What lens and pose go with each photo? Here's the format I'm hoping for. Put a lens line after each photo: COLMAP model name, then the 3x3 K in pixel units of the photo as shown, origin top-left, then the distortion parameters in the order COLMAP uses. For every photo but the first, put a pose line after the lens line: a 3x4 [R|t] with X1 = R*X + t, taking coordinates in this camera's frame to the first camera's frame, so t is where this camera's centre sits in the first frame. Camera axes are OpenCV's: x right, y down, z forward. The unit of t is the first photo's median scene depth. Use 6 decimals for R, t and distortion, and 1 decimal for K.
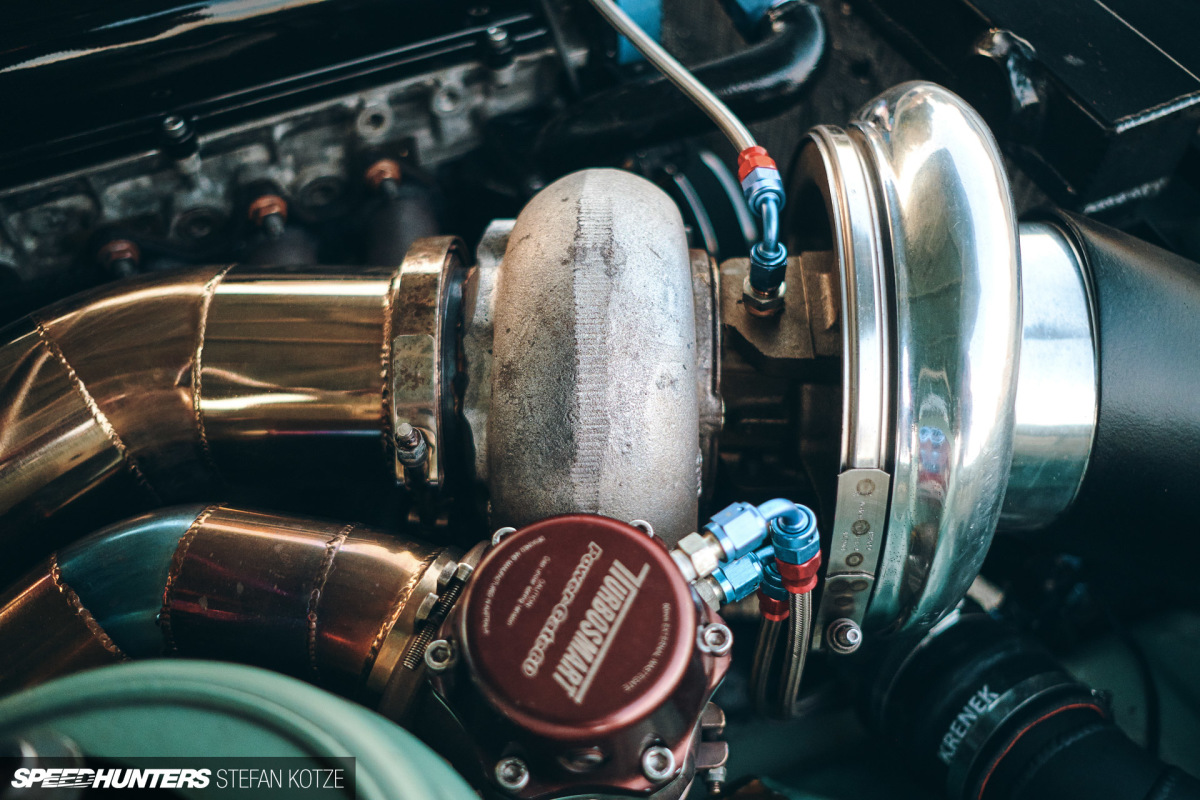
lens RADIAL K [[1146.7, 0, 600.0], [0, 1146.7, 400.0], [0, 0, 1]] dist [-0.075668, 0.198243]
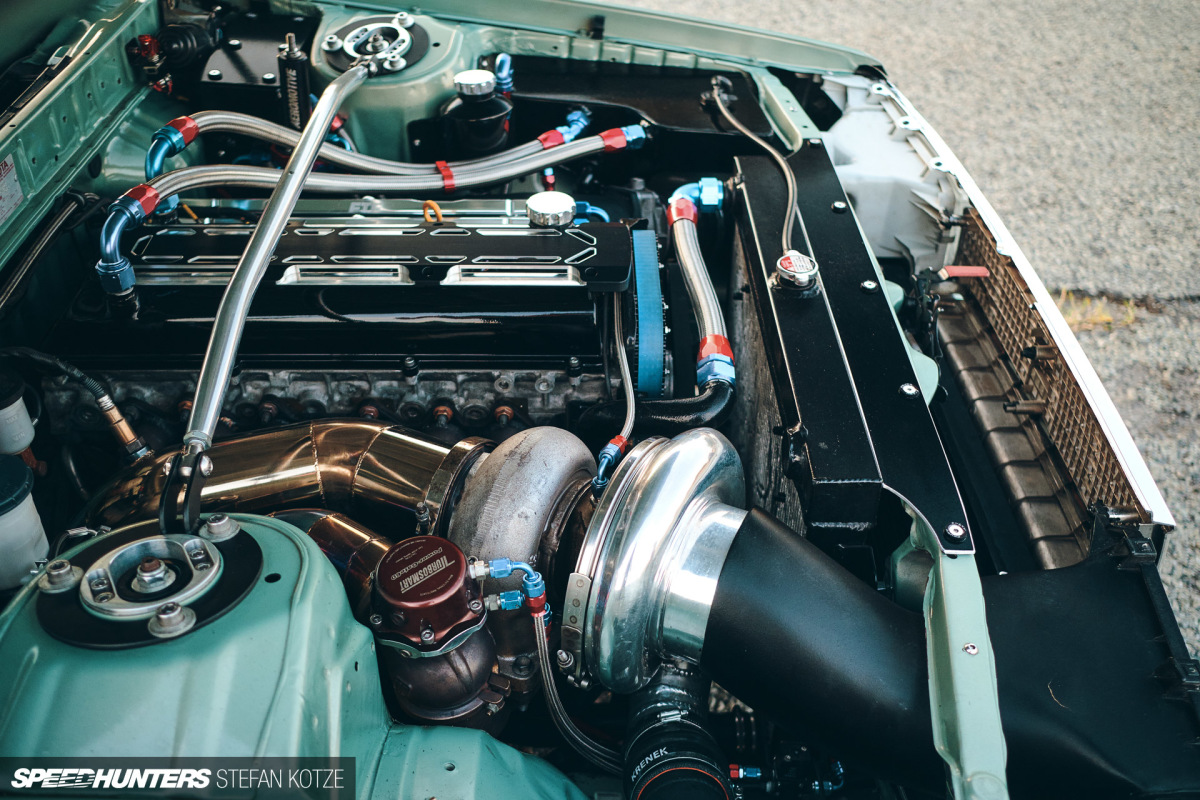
lens RADIAL K [[1146.7, 0, 600.0], [0, 1146.7, 400.0], [0, 0, 1]] dist [-0.075668, 0.198243]
pose [[0.904311, 0.255655, -0.341851, 0.677425], [-0.337270, 0.918803, -0.205061, 0.139218], [0.261668, 0.300735, 0.917109, -0.821492]]
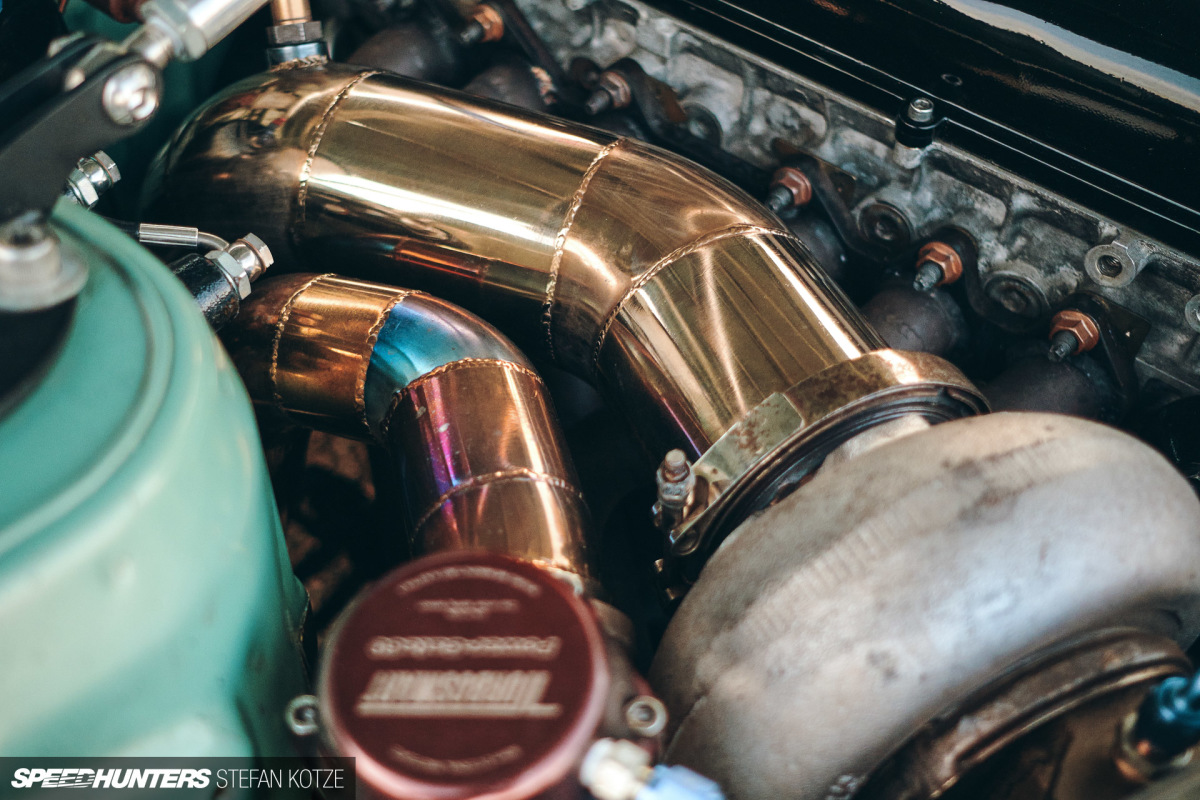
lens RADIAL K [[1290.0, 0, 523.9], [0, 1290.0, 464.7], [0, 0, 1]] dist [-0.031878, 0.010753]
pose [[0.398127, 0.708261, -0.582976, 0.258868], [-0.729210, 0.629922, 0.267303, -0.107951], [0.556550, 0.318692, 0.767260, 0.164492]]
